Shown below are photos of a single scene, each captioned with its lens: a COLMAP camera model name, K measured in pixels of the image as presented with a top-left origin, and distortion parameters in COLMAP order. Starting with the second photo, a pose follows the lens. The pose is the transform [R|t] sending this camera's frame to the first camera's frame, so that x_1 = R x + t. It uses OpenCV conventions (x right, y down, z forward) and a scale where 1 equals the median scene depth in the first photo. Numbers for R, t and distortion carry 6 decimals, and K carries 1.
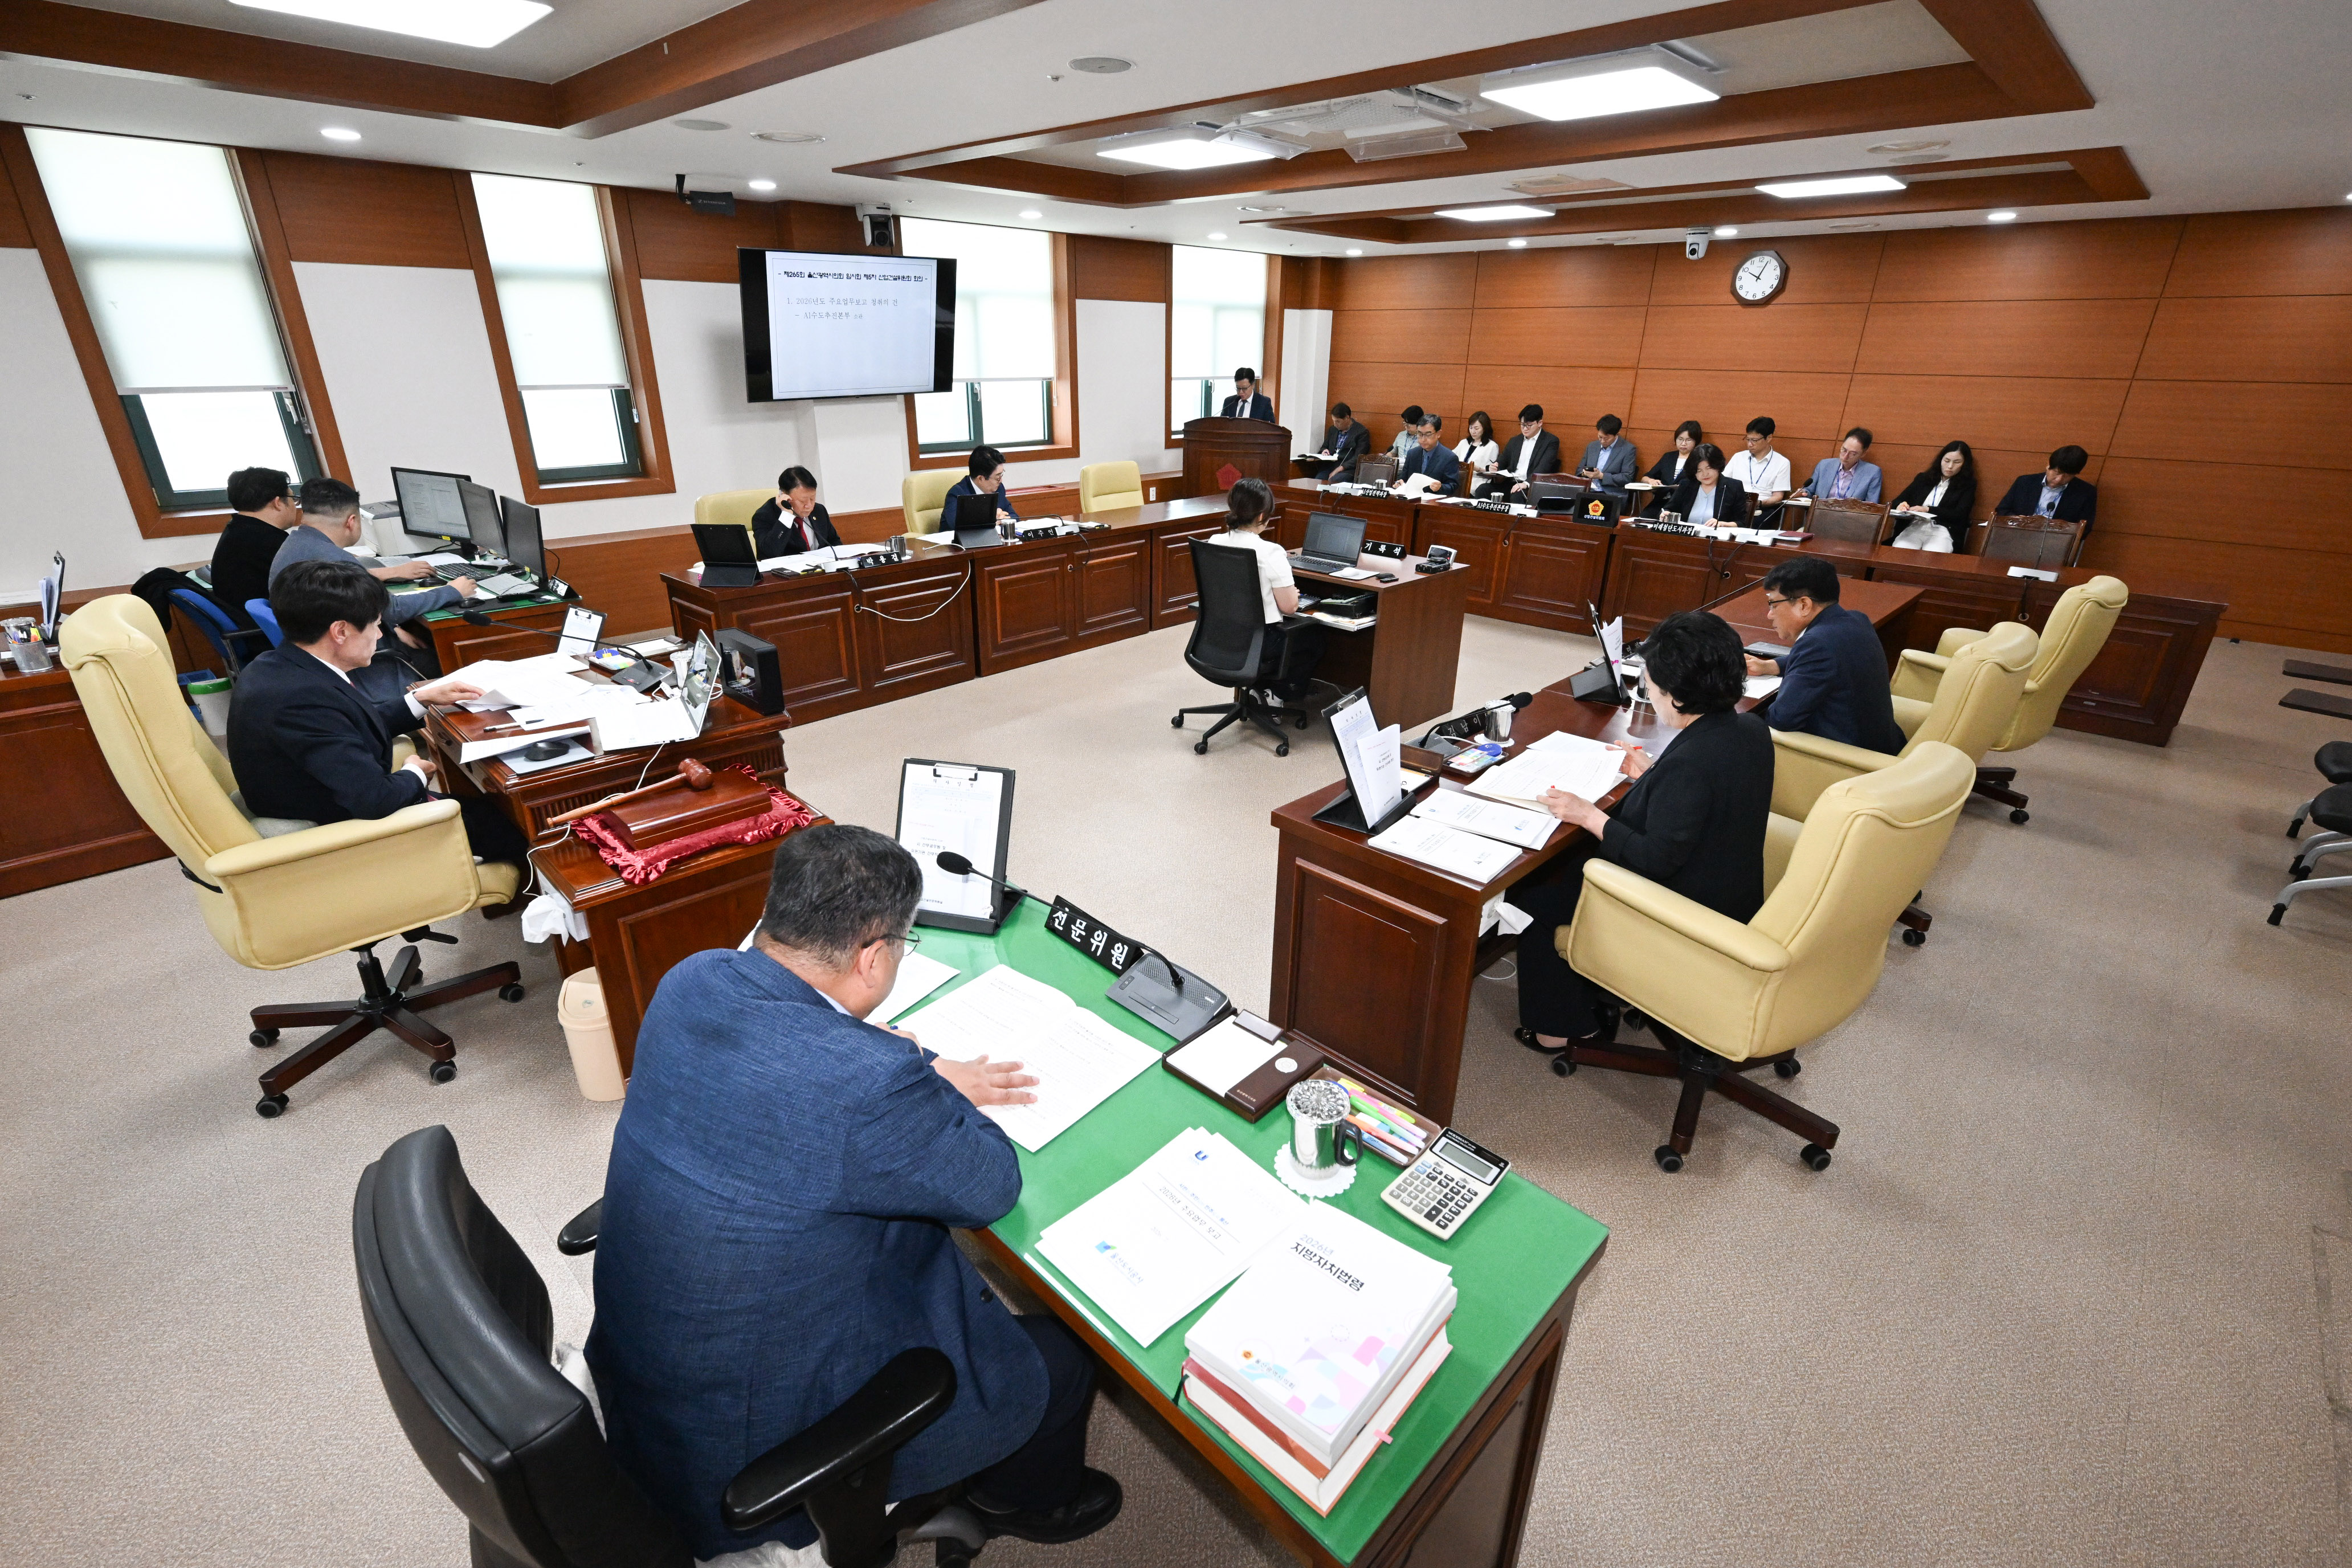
lens RADIAL K [[1023.7, 0, 1169.1], [0, 1023.7, 770.6], [0, 0, 1]] dist [-0.000122, -0.000052]
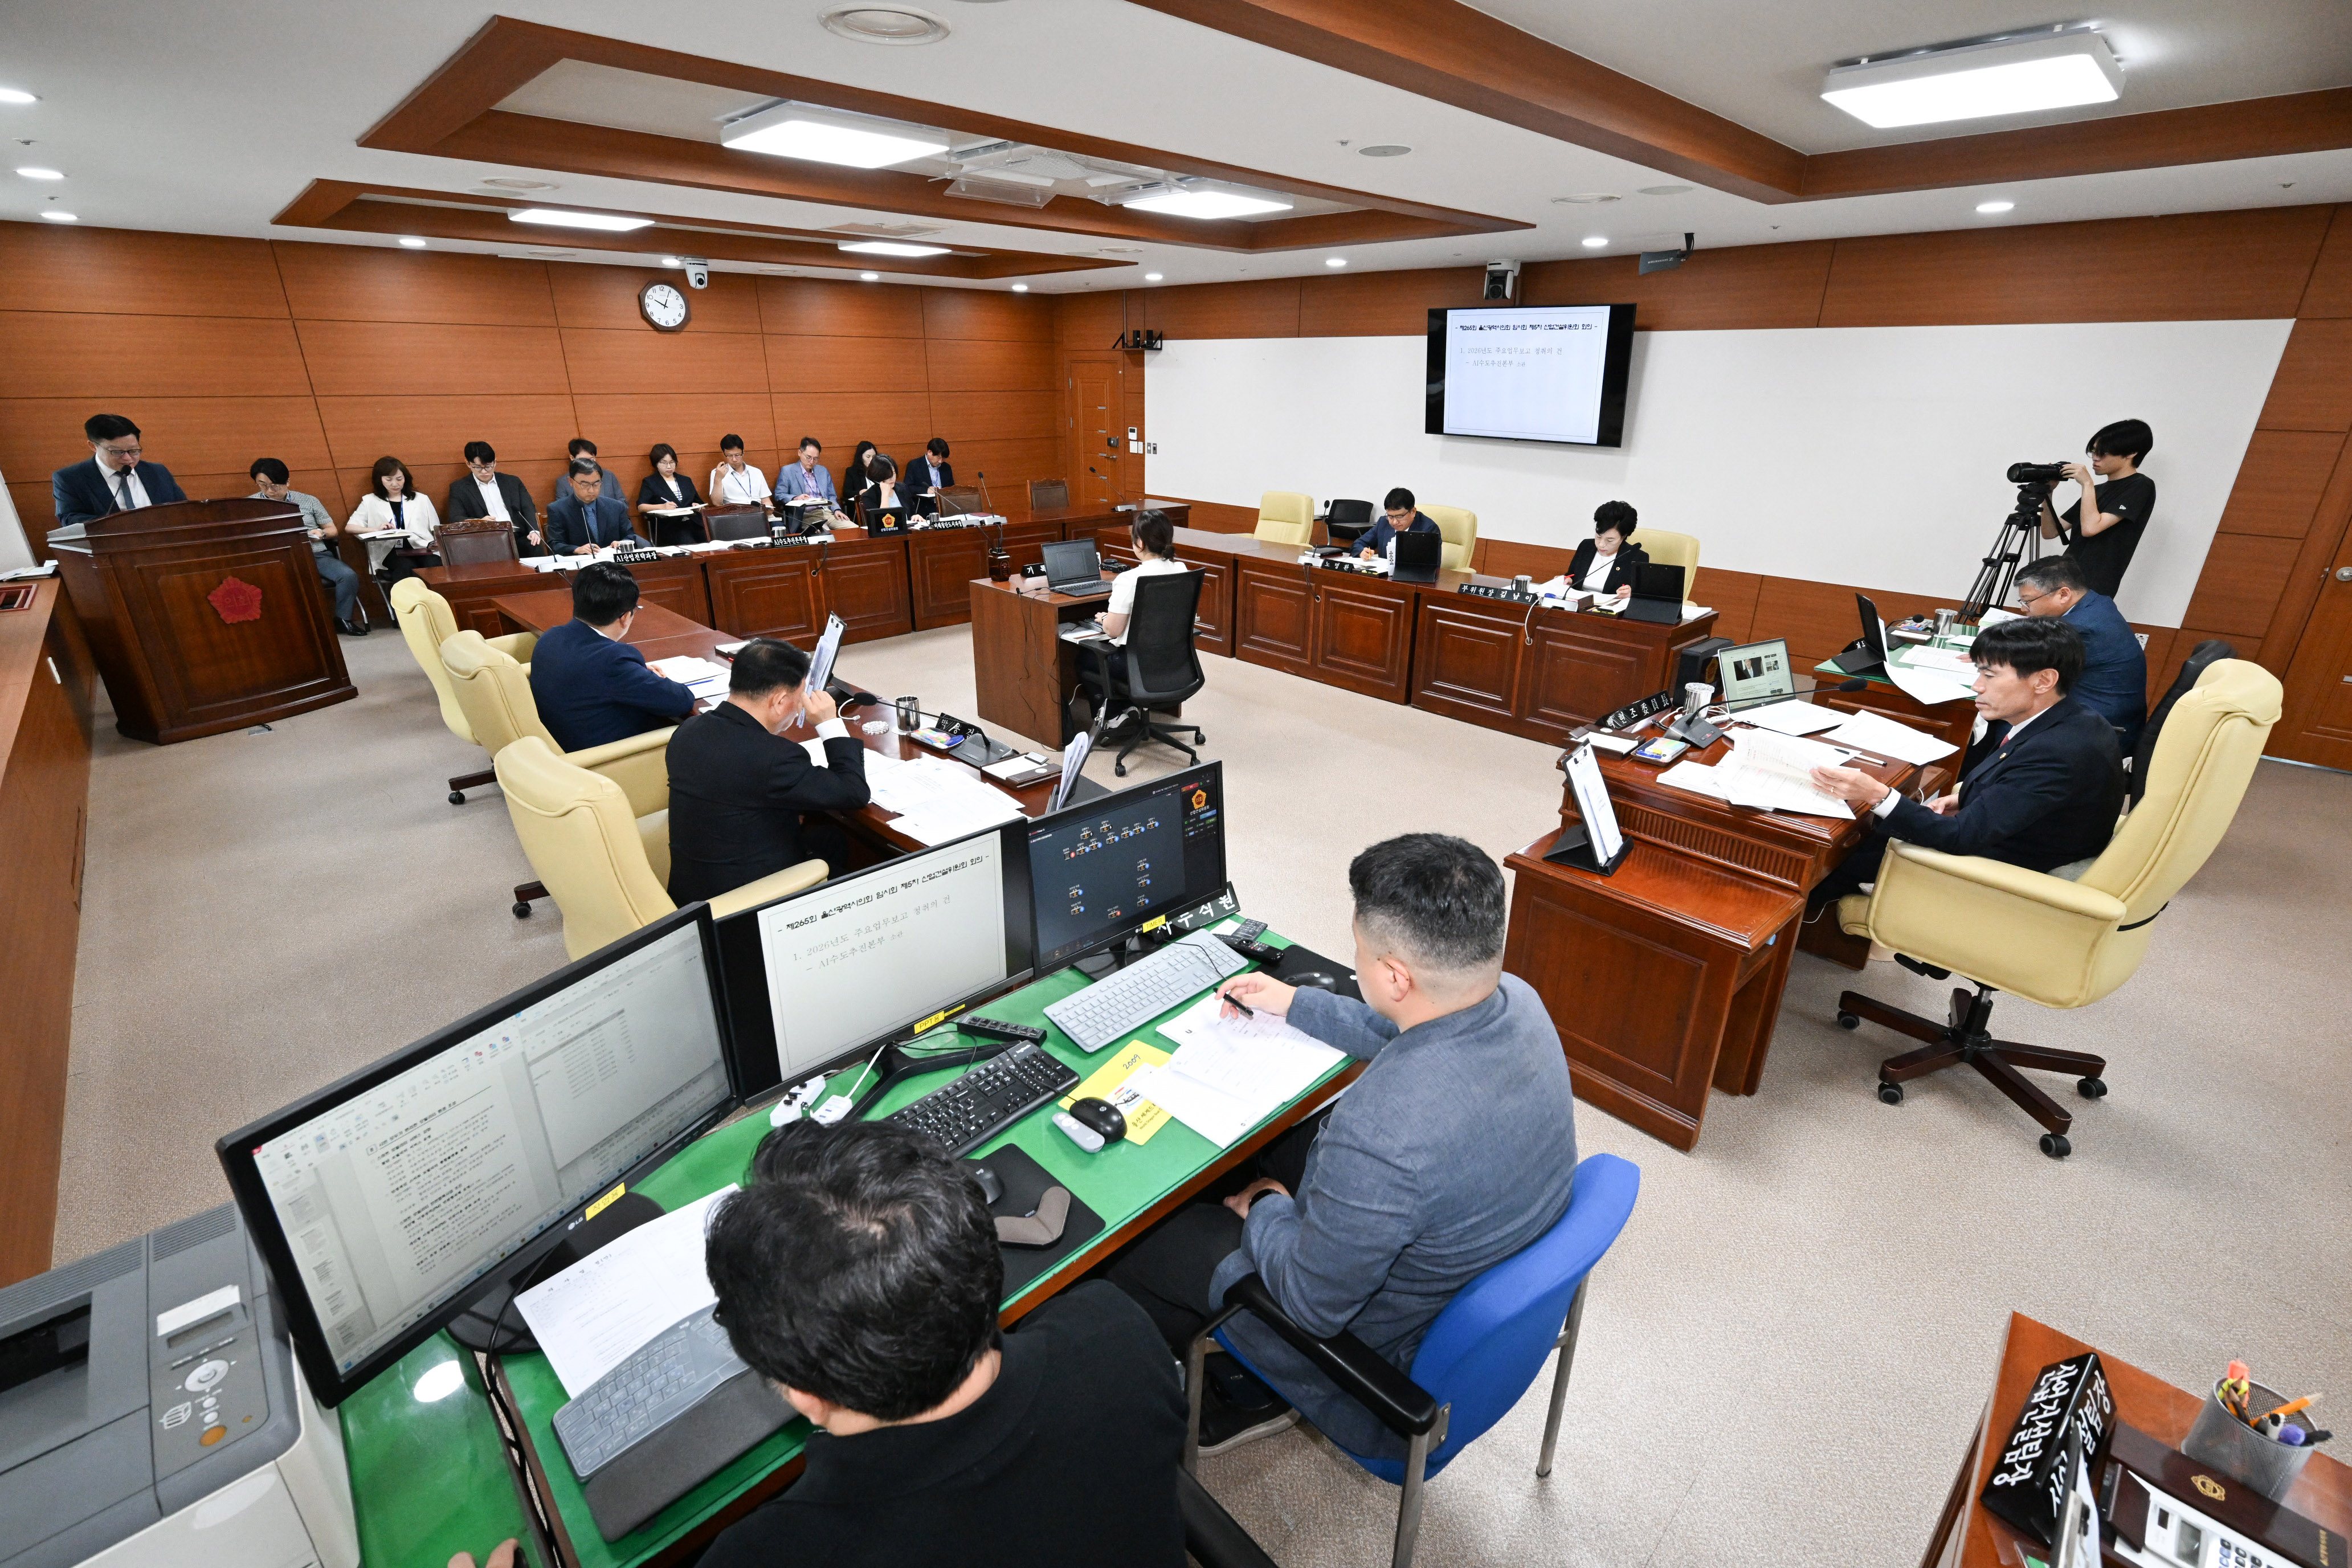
lens RADIAL K [[1023.7, 0, 1169.1], [0, 1023.7, 770.6], [0, 0, 1]] dist [-0.000122, -0.000052]
pose [[0.037869, -0.371728, 0.927569, -0.561821], [0.378182, 0.864524, 0.331022, -0.222298], [-0.924956, 0.338254, 0.173319, 0.502585]]
